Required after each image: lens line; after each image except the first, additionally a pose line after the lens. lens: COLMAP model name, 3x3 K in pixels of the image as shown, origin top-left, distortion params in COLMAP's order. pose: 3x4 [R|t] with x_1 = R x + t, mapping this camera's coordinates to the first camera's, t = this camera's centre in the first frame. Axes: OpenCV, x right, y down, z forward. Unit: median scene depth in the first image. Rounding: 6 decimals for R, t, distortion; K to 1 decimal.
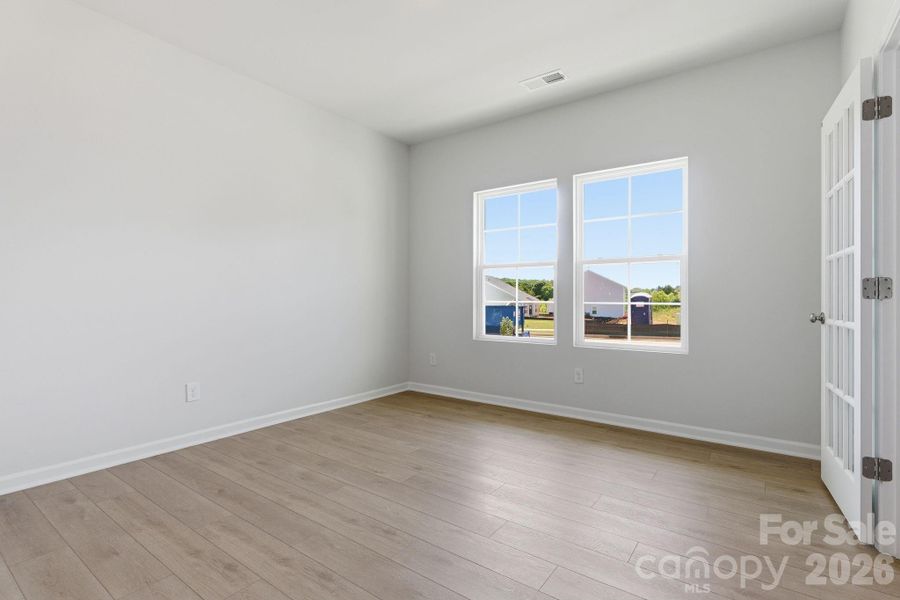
lens RADIAL K [[423.6, 0, 447.4], [0, 423.6, 297.6], [0, 0, 1]] dist [0.004360, 0.001351]
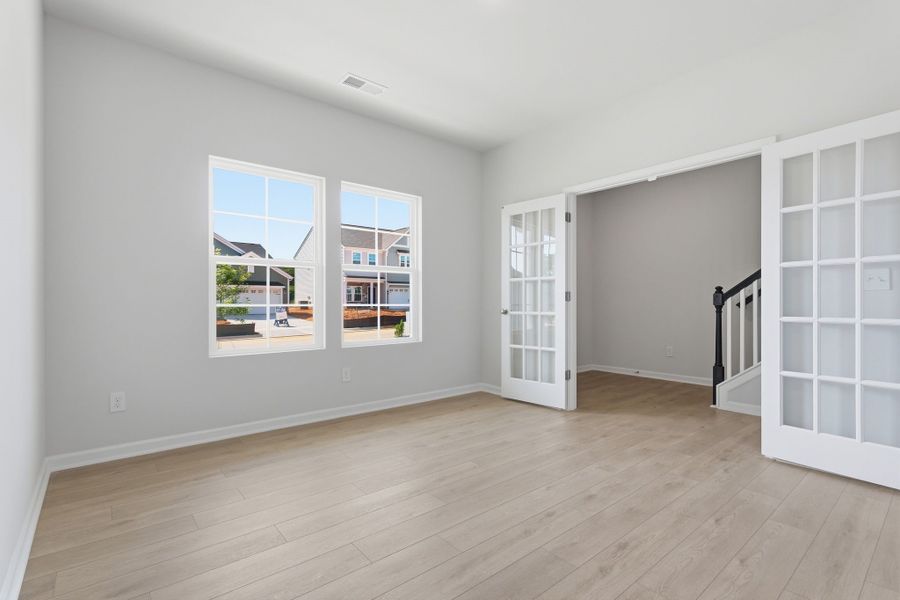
lens RADIAL K [[423.6, 0, 445.5], [0, 423.6, 306.0], [0, 0, 1]] dist [0.004360, 0.001351]
pose [[0.246511, -0.010407, 0.969084, -0.861020], [0.000027, 0.999942, 0.010732, 0.004394], [-0.969140, -0.002619, 0.246497, 0.682583]]
